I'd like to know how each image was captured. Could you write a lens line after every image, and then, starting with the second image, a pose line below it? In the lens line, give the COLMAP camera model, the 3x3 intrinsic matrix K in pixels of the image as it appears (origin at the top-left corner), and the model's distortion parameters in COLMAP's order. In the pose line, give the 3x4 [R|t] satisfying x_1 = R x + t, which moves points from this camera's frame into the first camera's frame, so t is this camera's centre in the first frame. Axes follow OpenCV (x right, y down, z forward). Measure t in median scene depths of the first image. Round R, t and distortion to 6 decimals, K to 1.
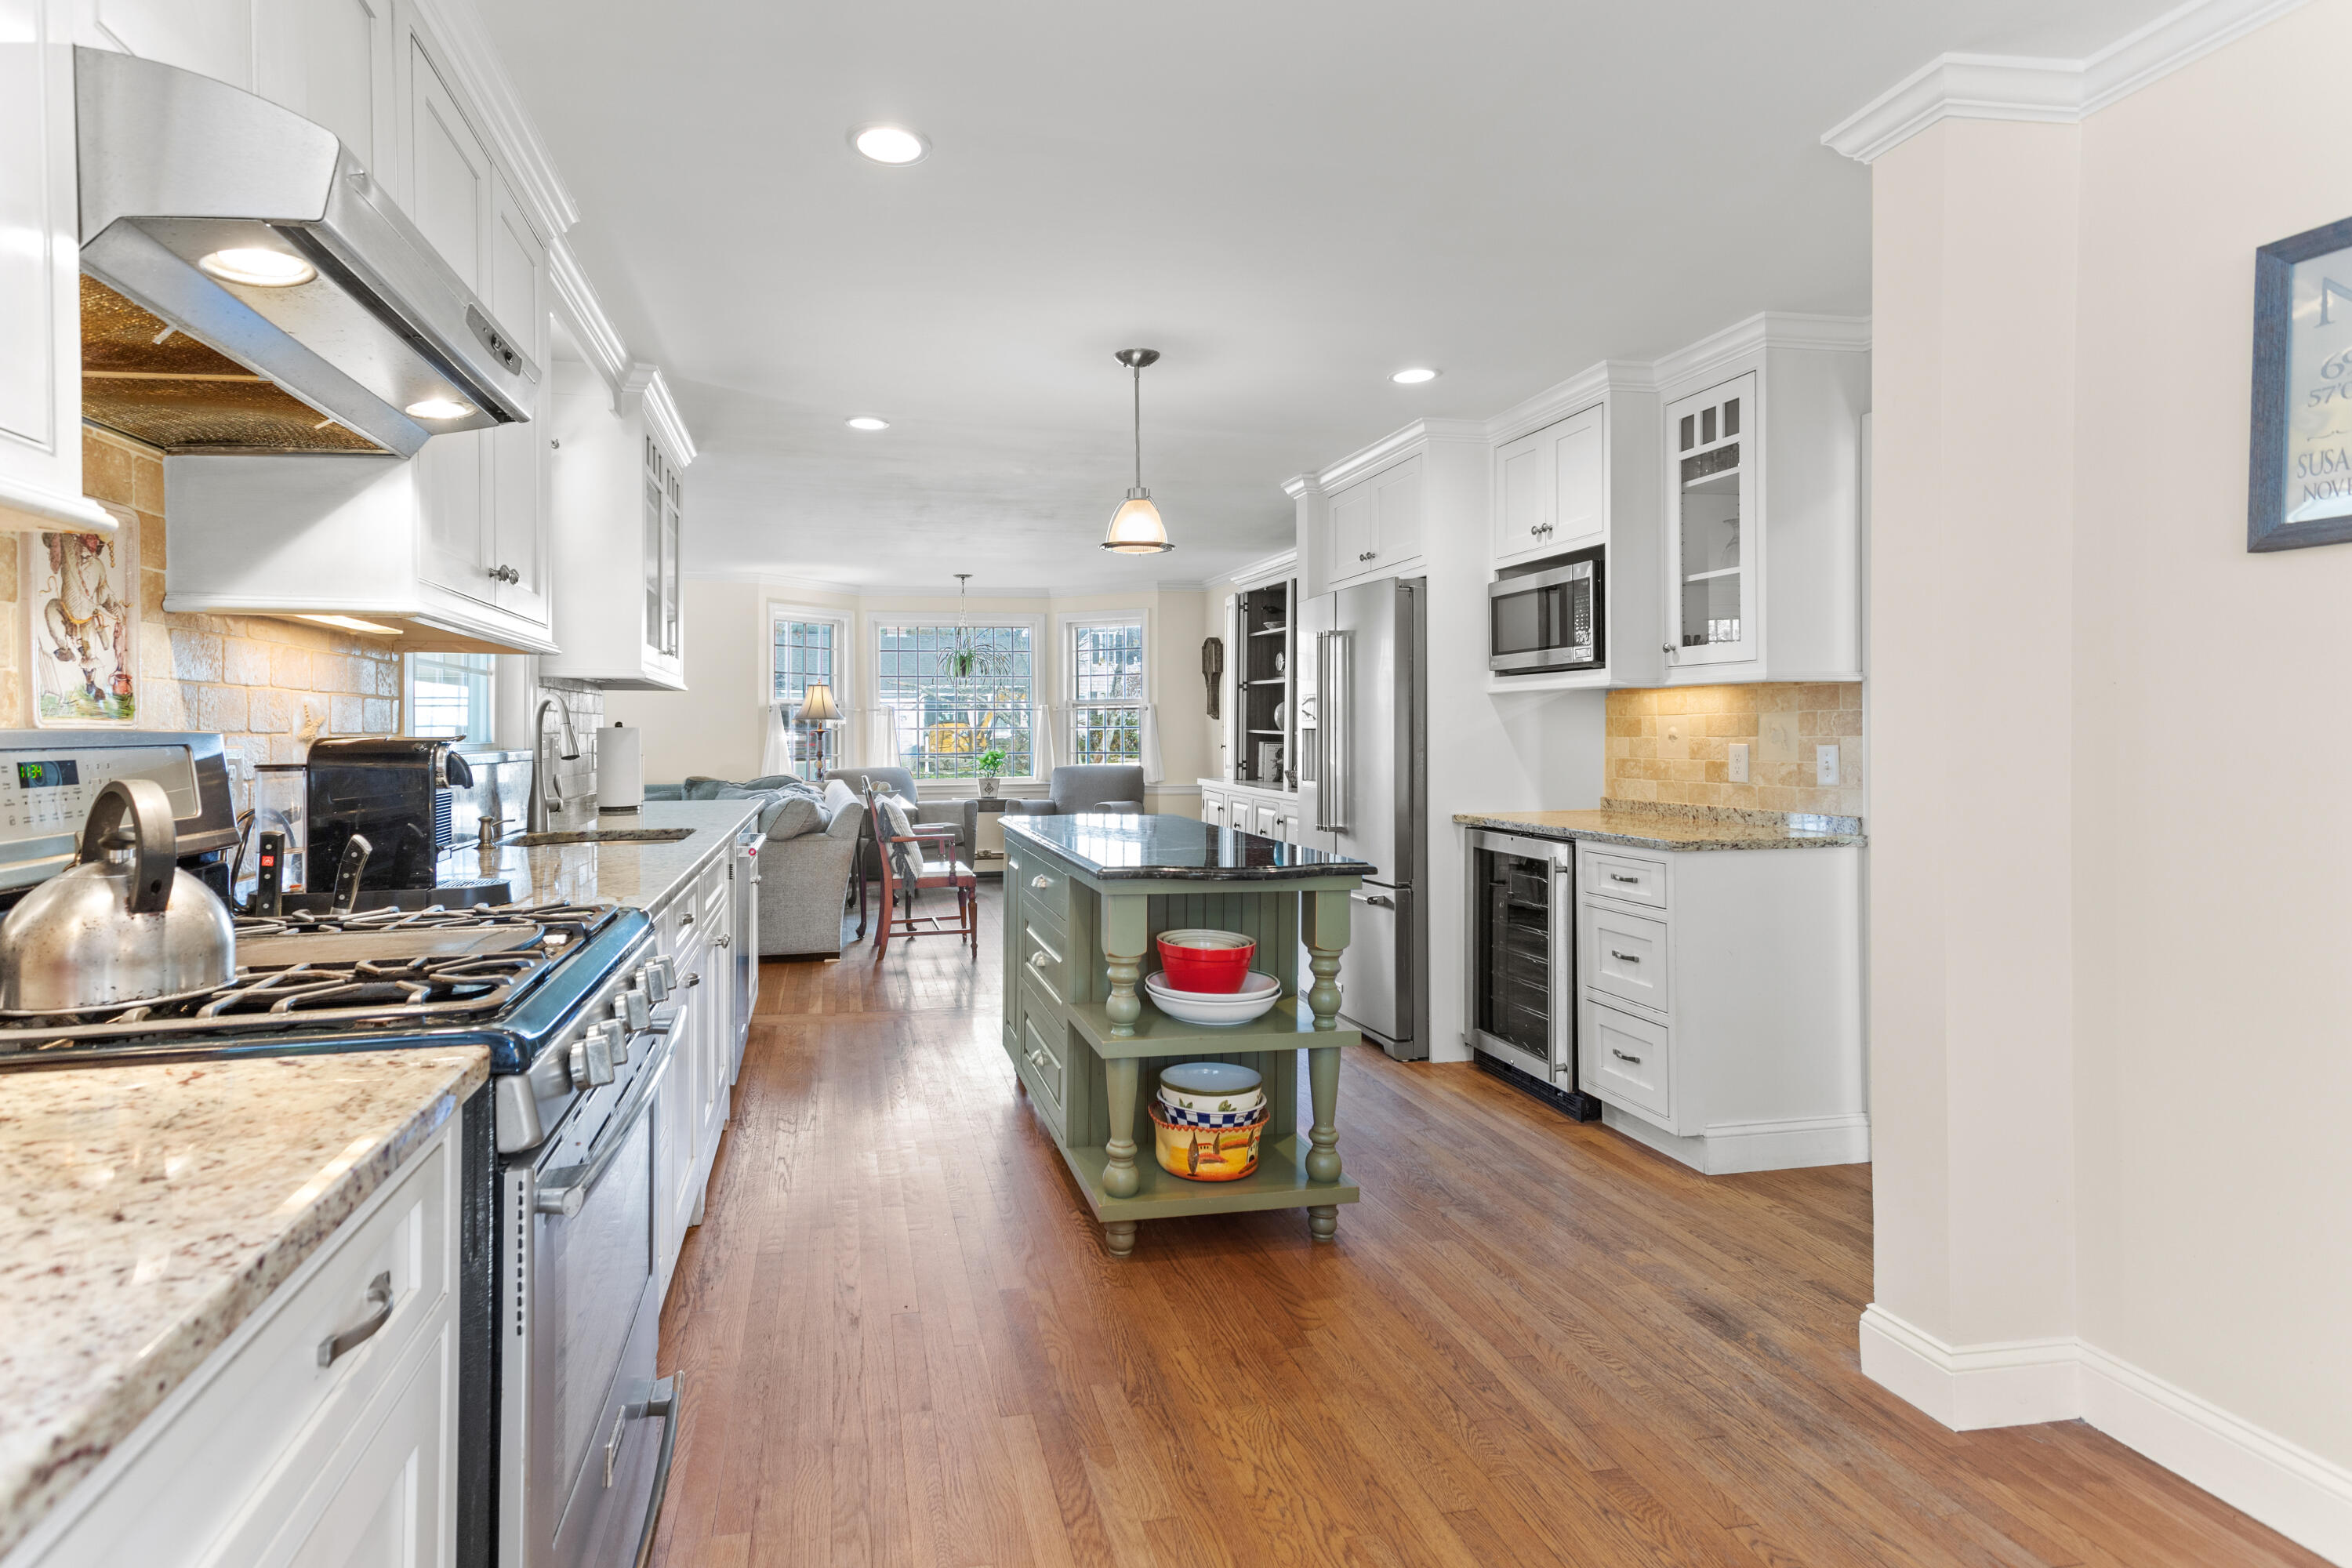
lens RADIAL K [[1155.4, 0, 1071.0], [0, 1155.4, 717.7], [0, 0, 1]] dist [0.036581, 0.000533]
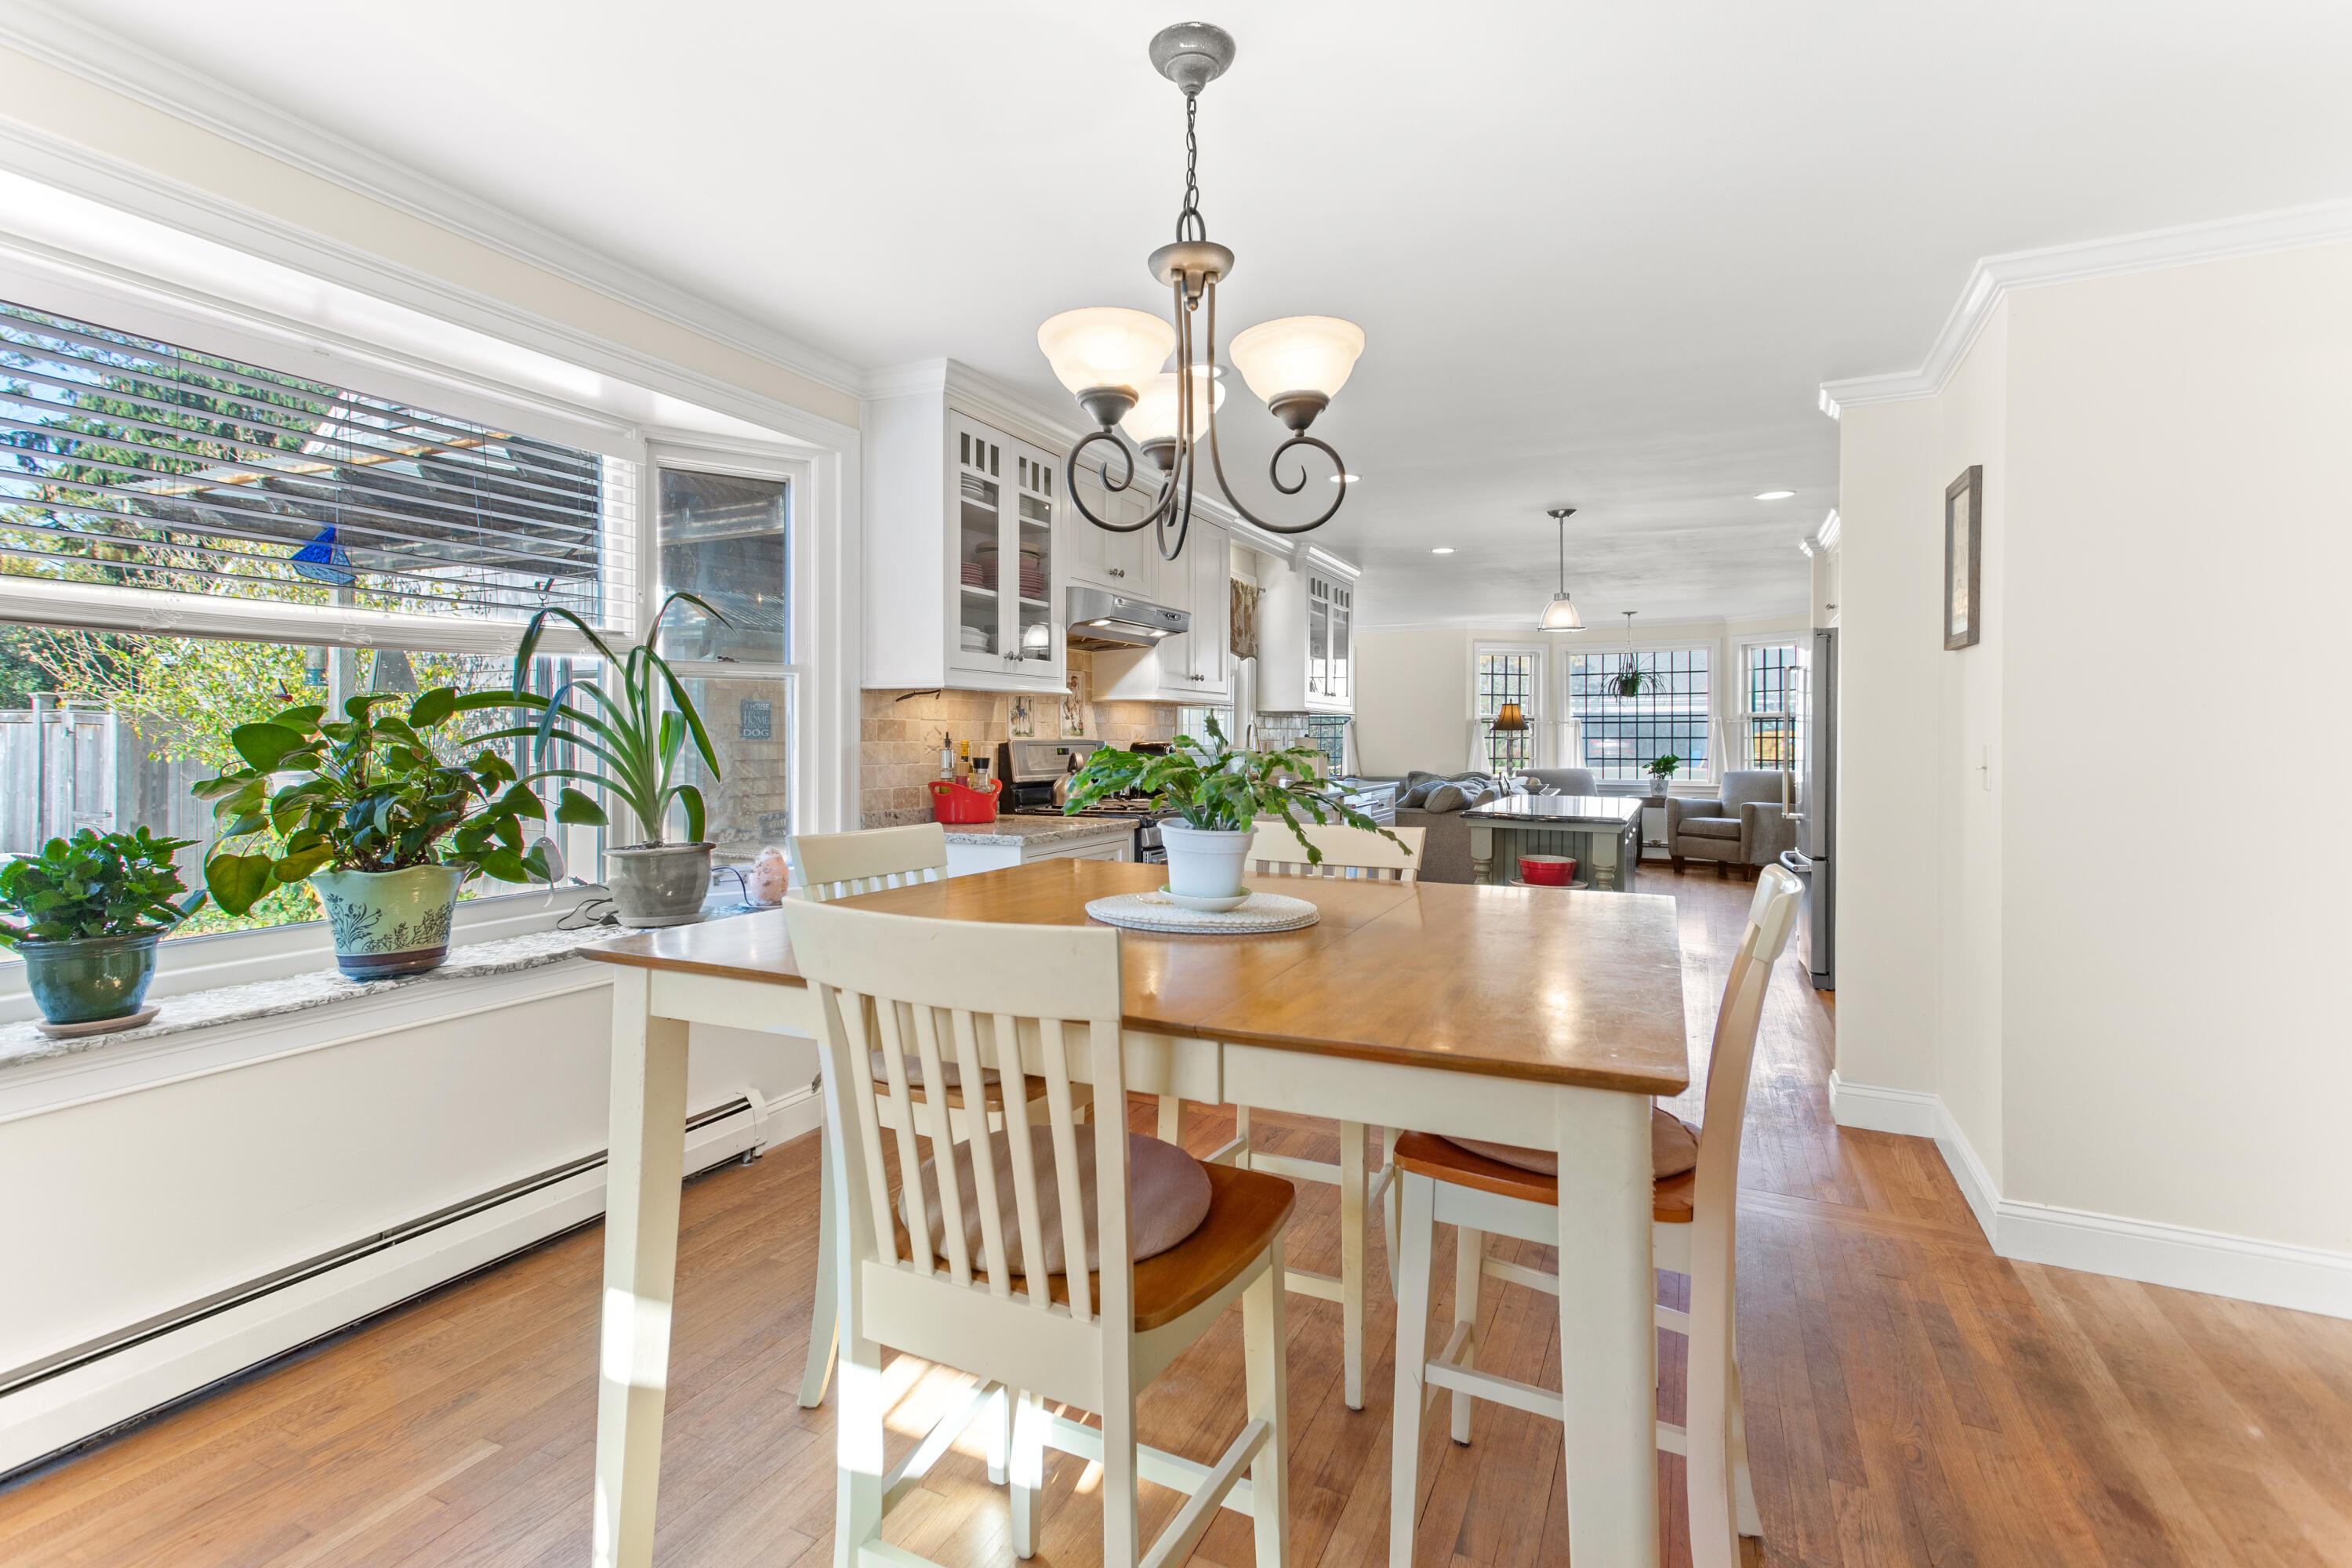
lens RADIAL K [[1115.5, 0, 1151.0], [0, 1115.5, 740.6], [0, 0, 1]] dist [0.003387, 0.000574]
pose [[0.792867, 0.005903, -0.609366, 0.532852], [0.002920, 0.999905, 0.013486, -0.012404], [0.609387, -0.012471, 0.792775, -0.573922]]
